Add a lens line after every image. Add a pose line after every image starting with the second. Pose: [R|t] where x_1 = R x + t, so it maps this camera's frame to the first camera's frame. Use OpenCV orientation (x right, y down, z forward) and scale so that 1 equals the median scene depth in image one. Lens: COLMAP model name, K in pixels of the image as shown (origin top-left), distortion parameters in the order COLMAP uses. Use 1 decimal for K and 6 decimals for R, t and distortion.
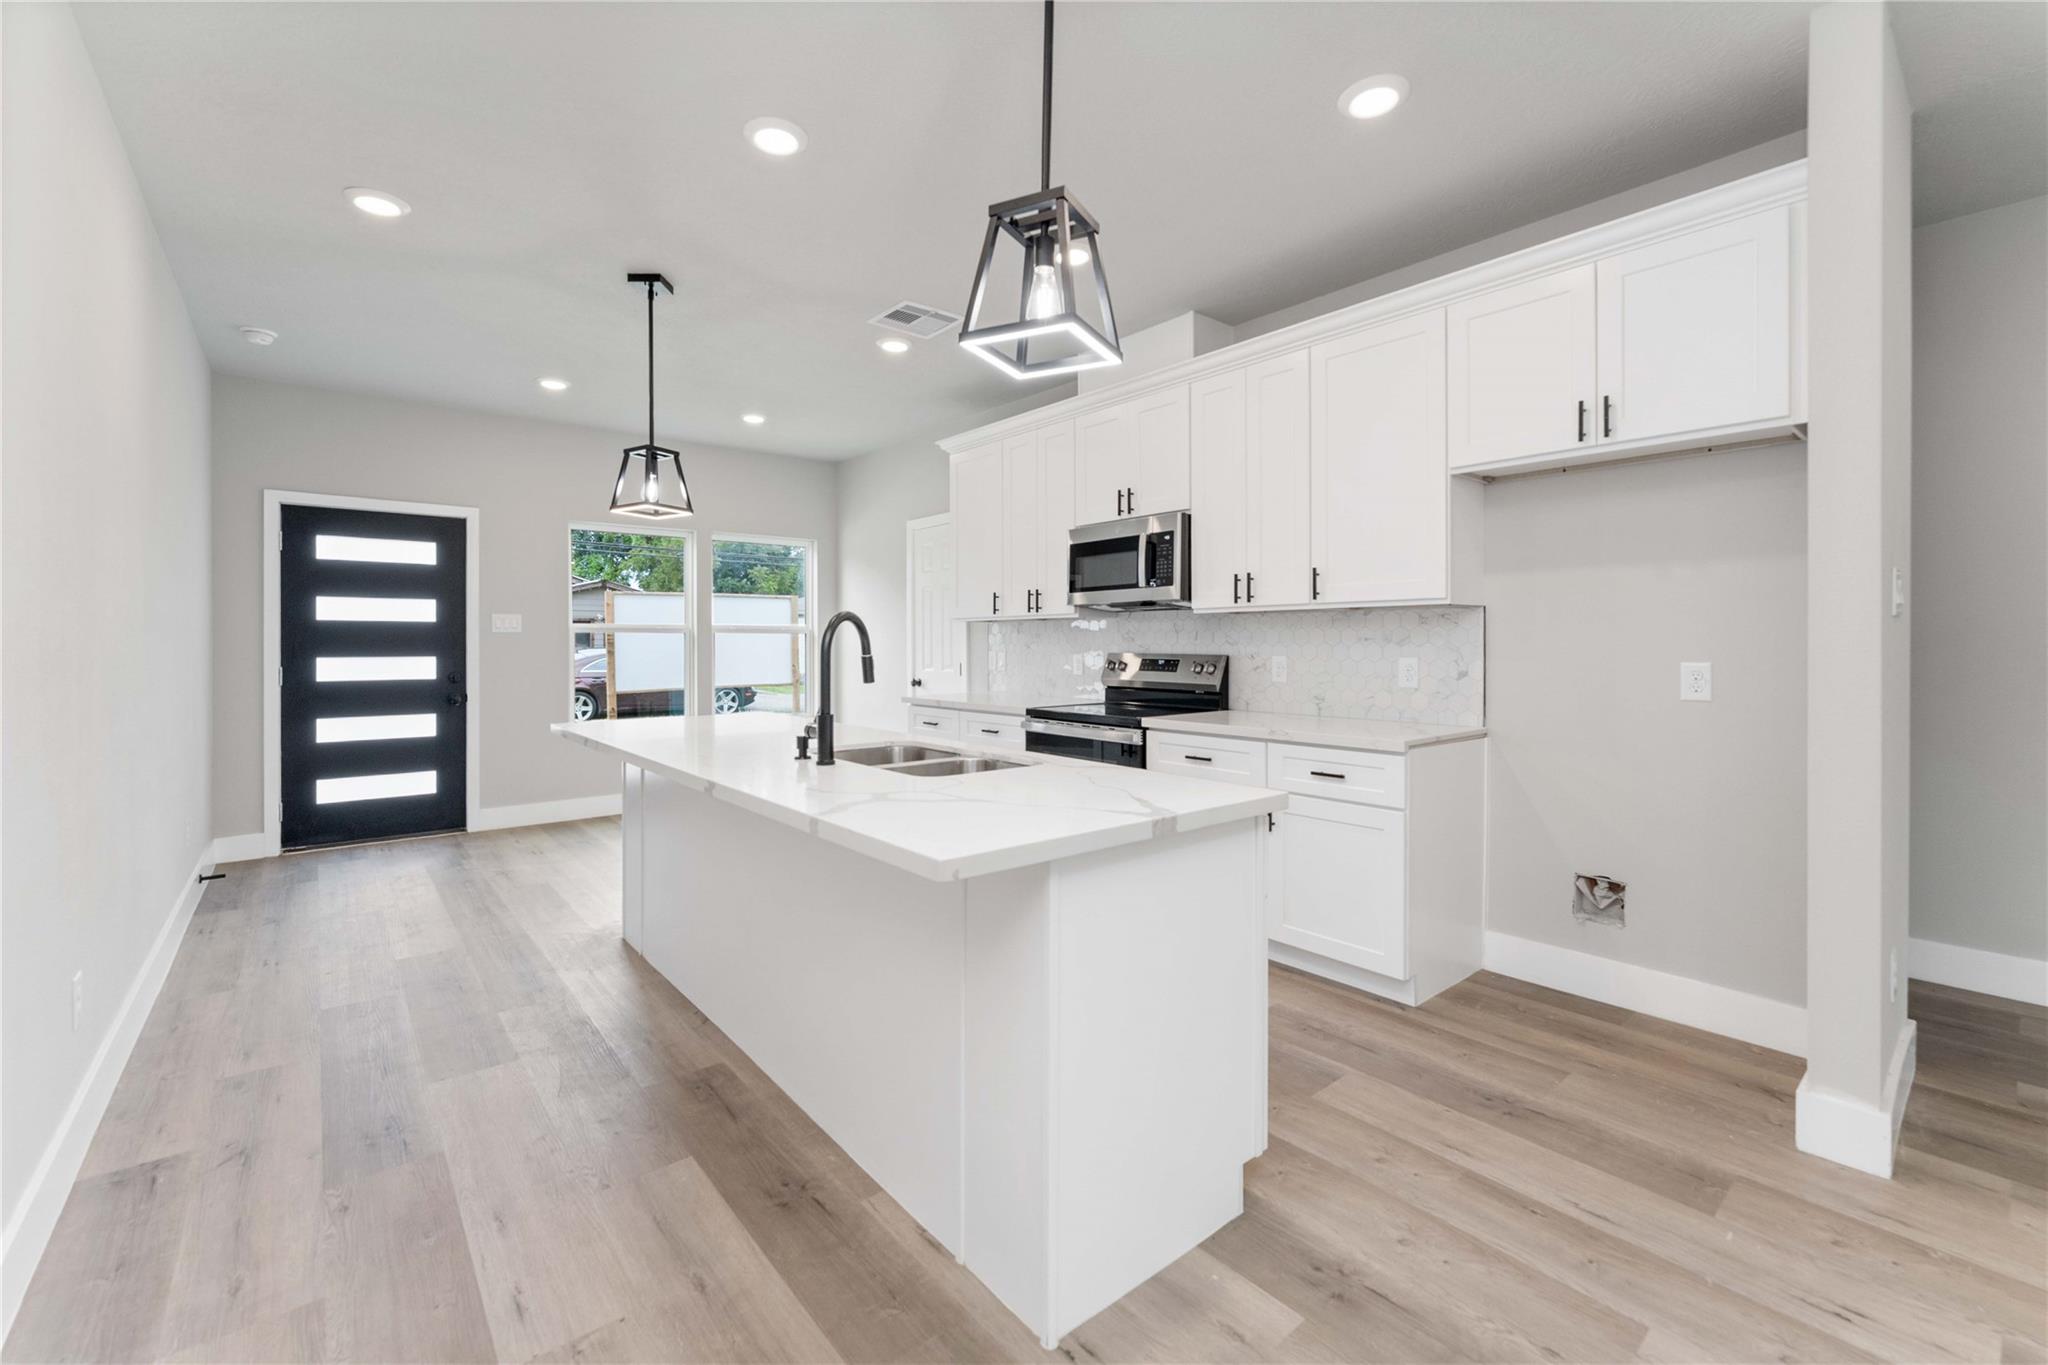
lens RADIAL K [[857.8, 0, 1023.3], [0, 857.8, 648.5], [0, 0, 1]] dist [0.003424, 0.000356]
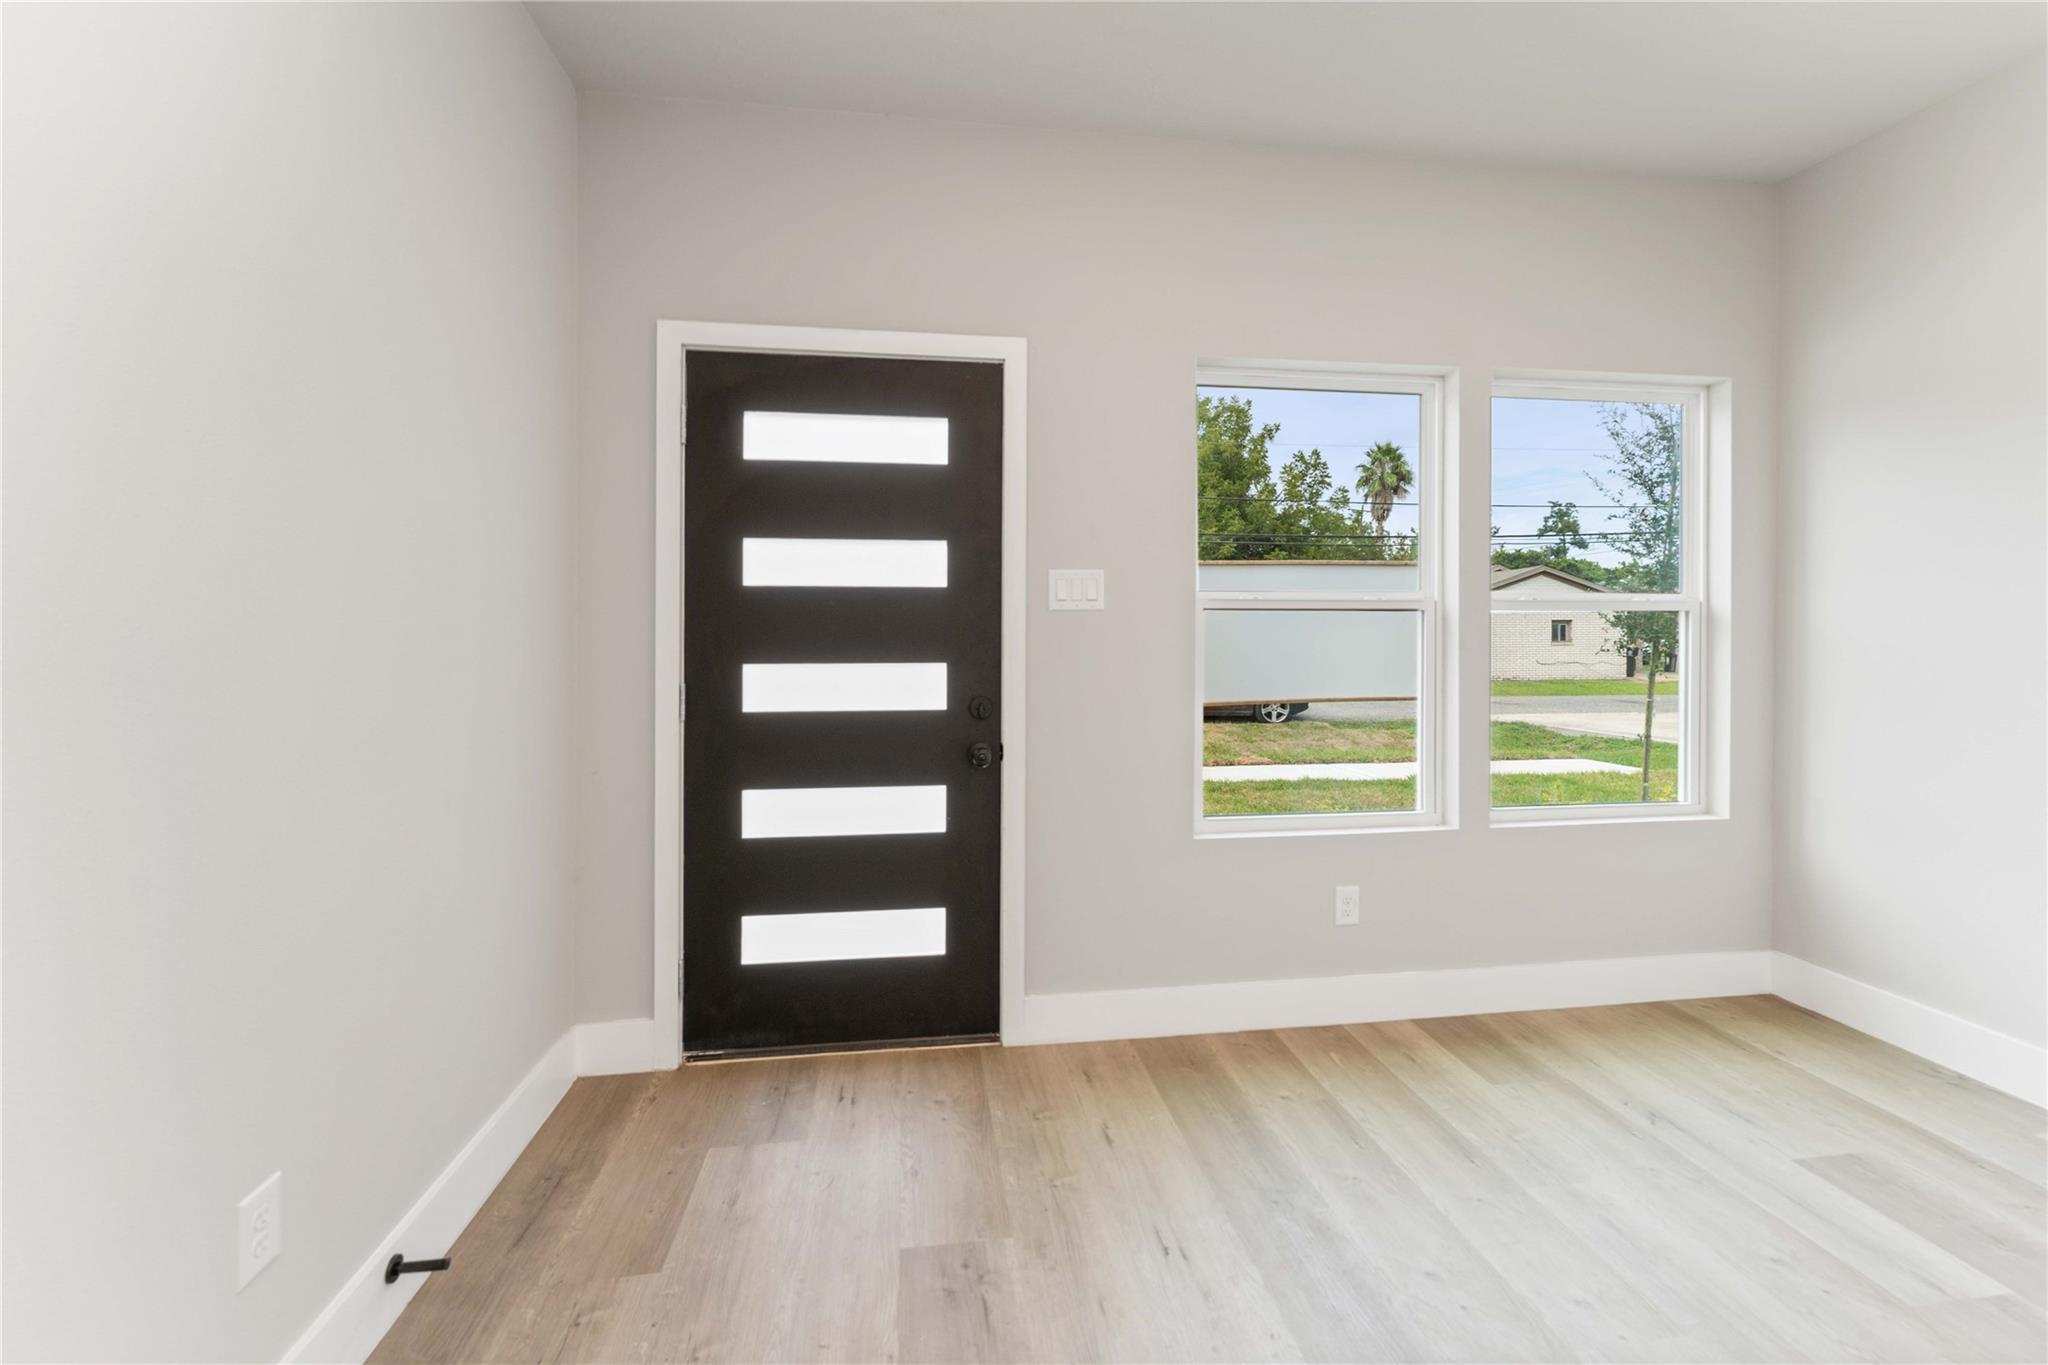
lens RADIAL K [[857.8, 0, 1023.3], [0, 857.8, 648.5], [0, 0, 1]] dist [0.003424, 0.000356]
pose [[0.850568, 0.012142, -0.525724, -0.410770], [-0.006797, 0.999904, 0.012096, -0.004285], [0.525821, -0.006715, 0.850569, 0.637734]]
